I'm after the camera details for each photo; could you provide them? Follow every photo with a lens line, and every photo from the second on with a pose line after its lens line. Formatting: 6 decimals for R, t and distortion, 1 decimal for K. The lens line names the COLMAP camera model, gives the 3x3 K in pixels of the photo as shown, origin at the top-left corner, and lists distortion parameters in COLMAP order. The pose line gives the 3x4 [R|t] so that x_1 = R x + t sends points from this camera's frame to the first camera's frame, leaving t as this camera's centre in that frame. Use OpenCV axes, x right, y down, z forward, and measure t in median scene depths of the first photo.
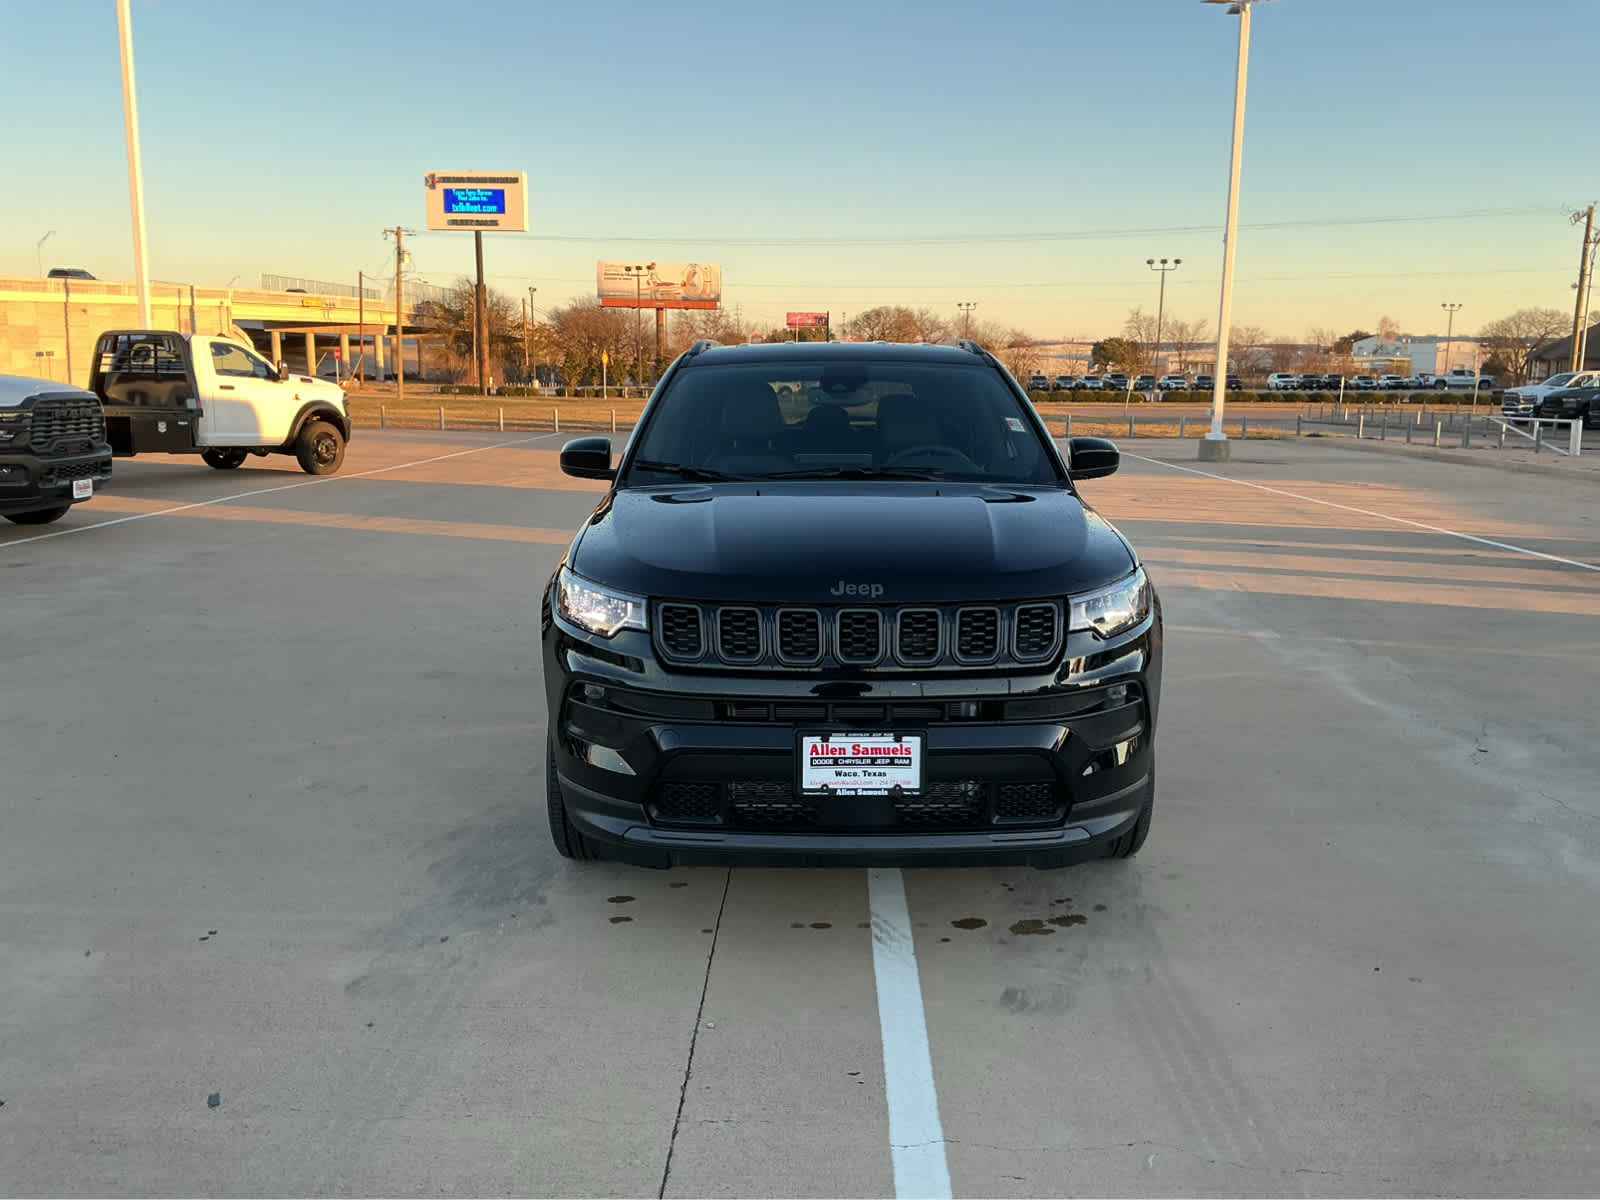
lens RADIAL K [[1324.8, 0, 799.7], [0, 1324.8, 596.0], [0, 0, 1]] dist [0.099462, -0.157760]
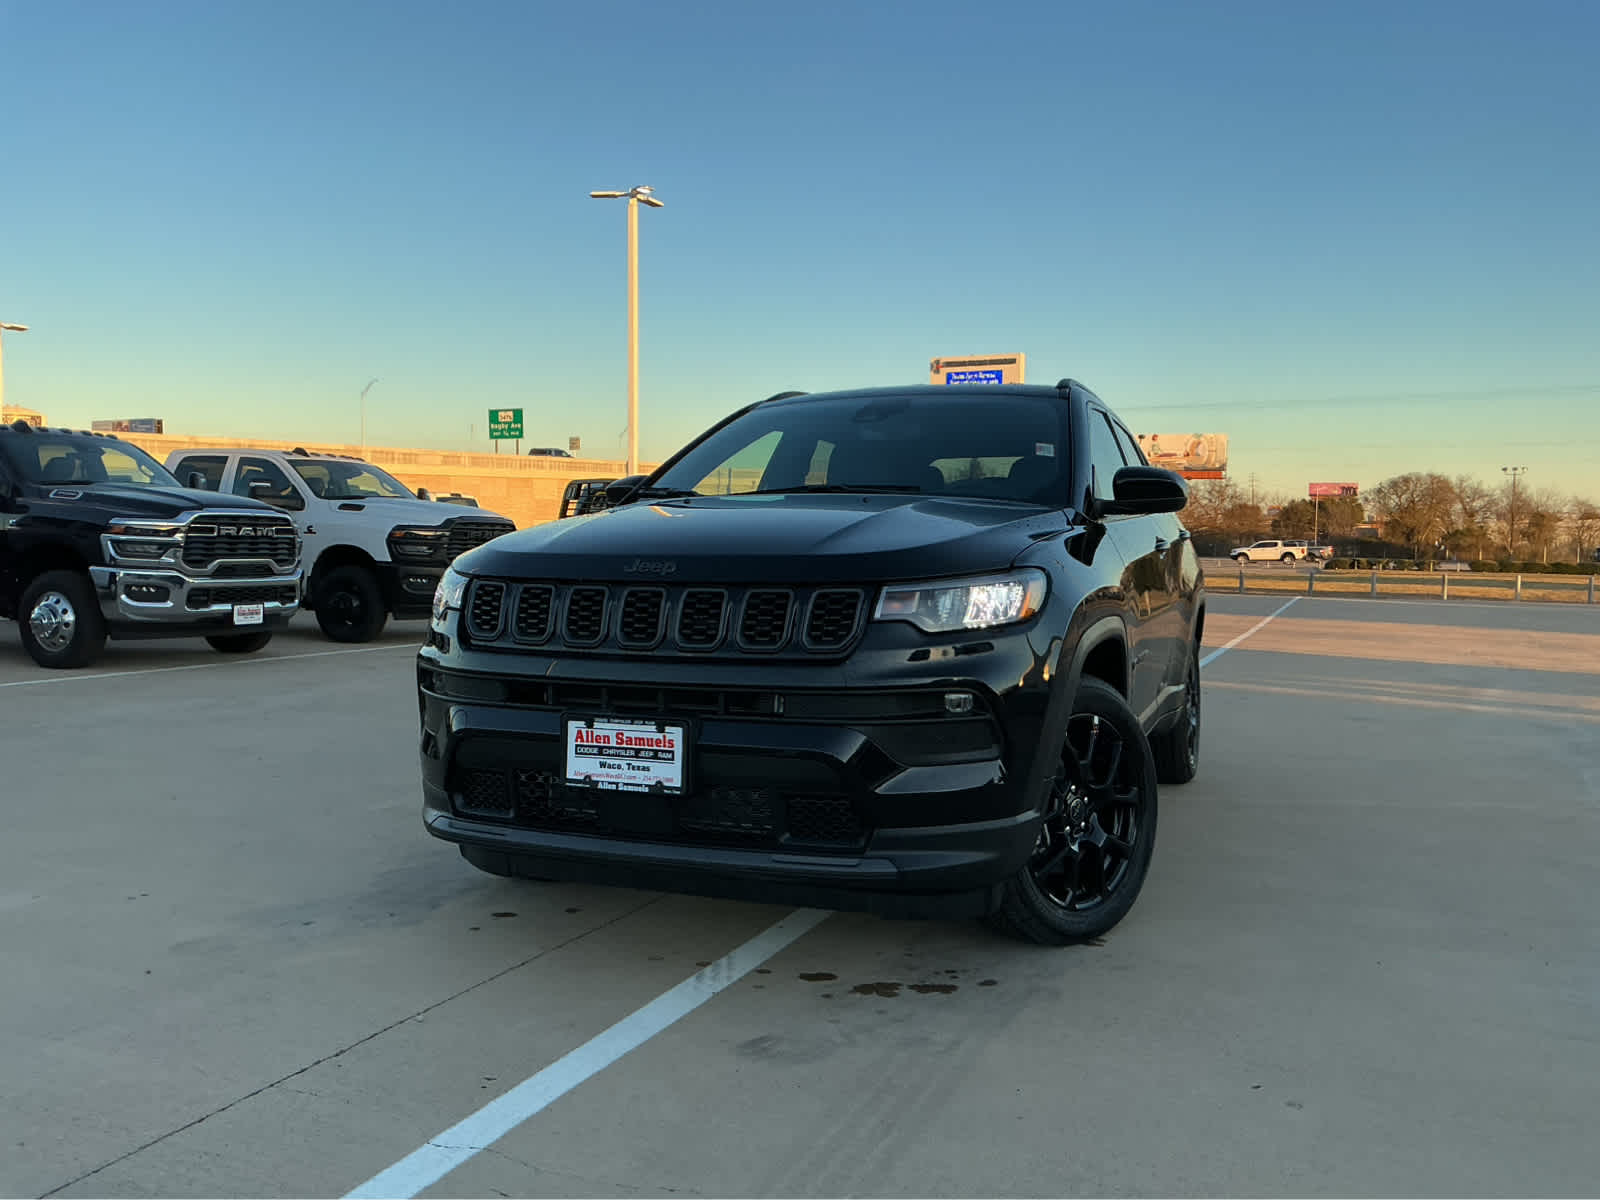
lens RADIAL K [[1322.5, 0, 802.4], [0, 1322.5, 627.6], [0, 0, 1]] dist [0.091950, -0.160337]
pose [[0.930398, 0.028652, -0.365430, 0.471164], [-0.067130, 0.993398, -0.093027, 0.113031], [0.360352, 0.111083, 0.926179, 0.196908]]
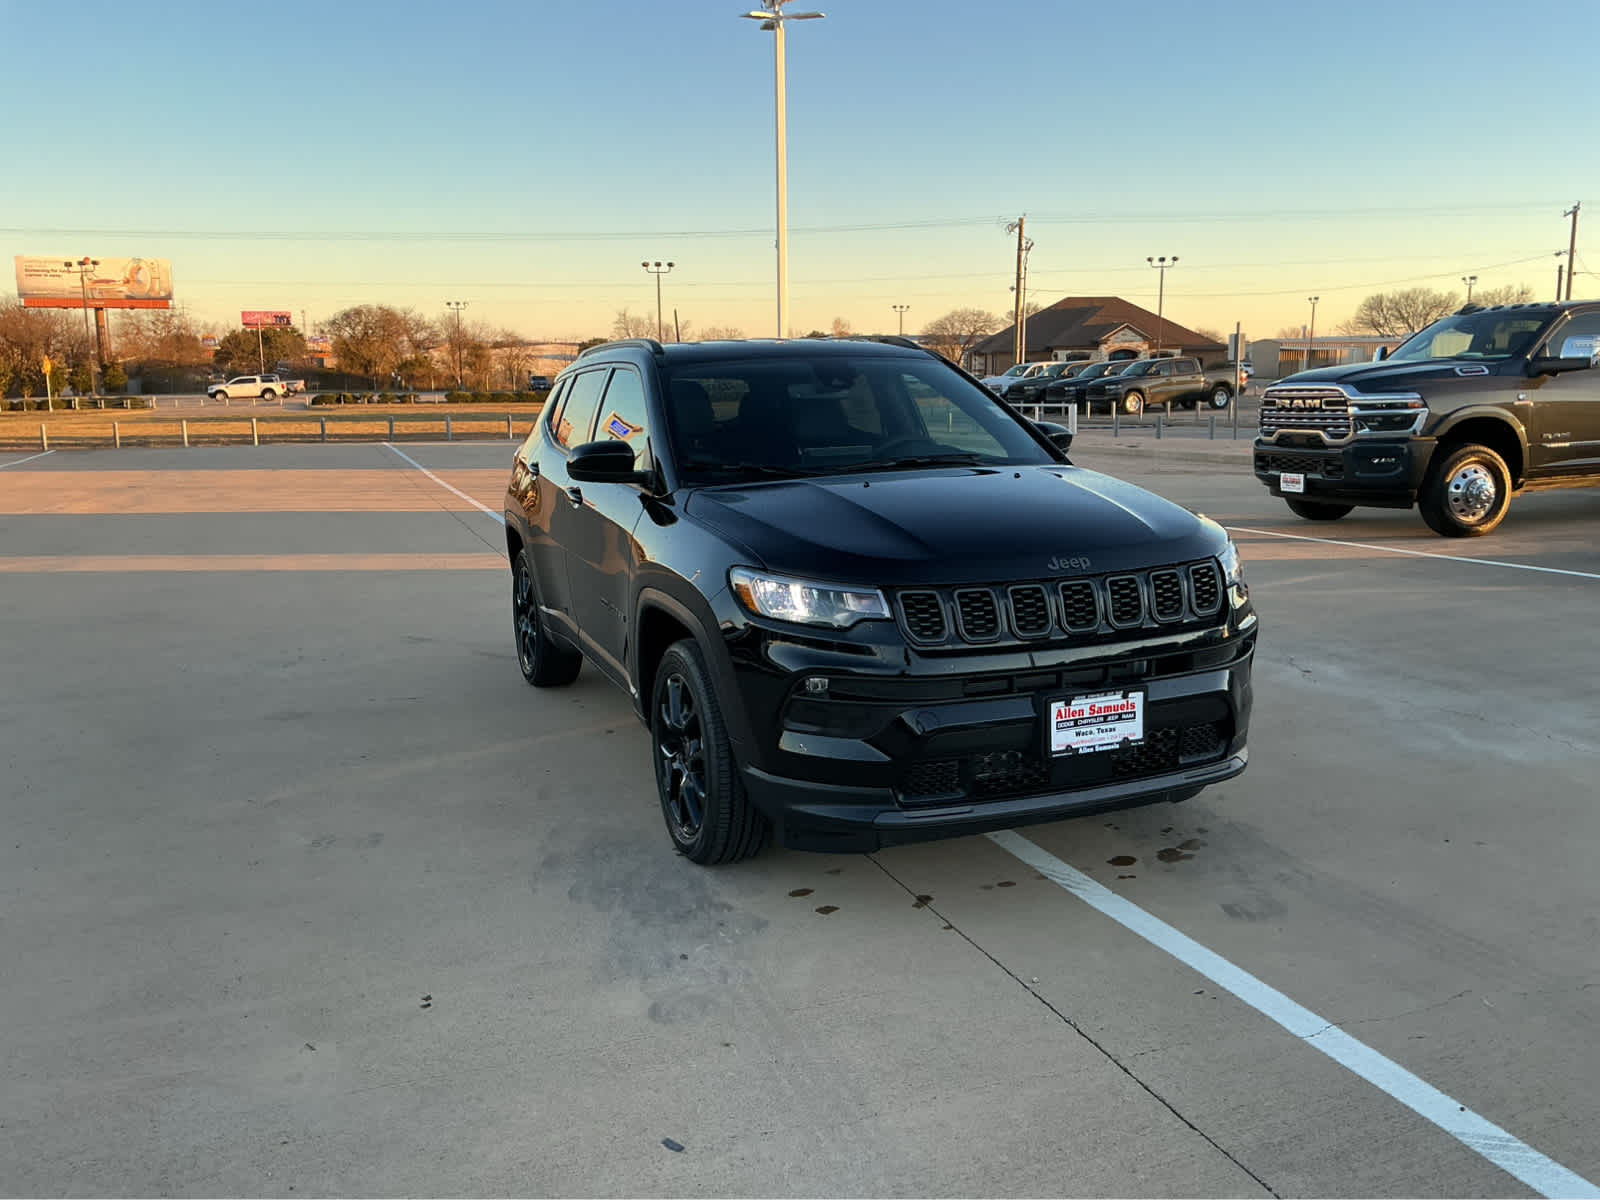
lens RADIAL K [[1325.3, 0, 800.0], [0, 1325.3, 600.0], [0, 0, 1]] dist [0.126420, -0.263327]
pose [[0.927891, -0.083580, 0.363364, -0.553010], [0.082665, 0.996413, 0.018098, -0.012996], [-0.363573, 0.013245, 0.931471, 0.066565]]
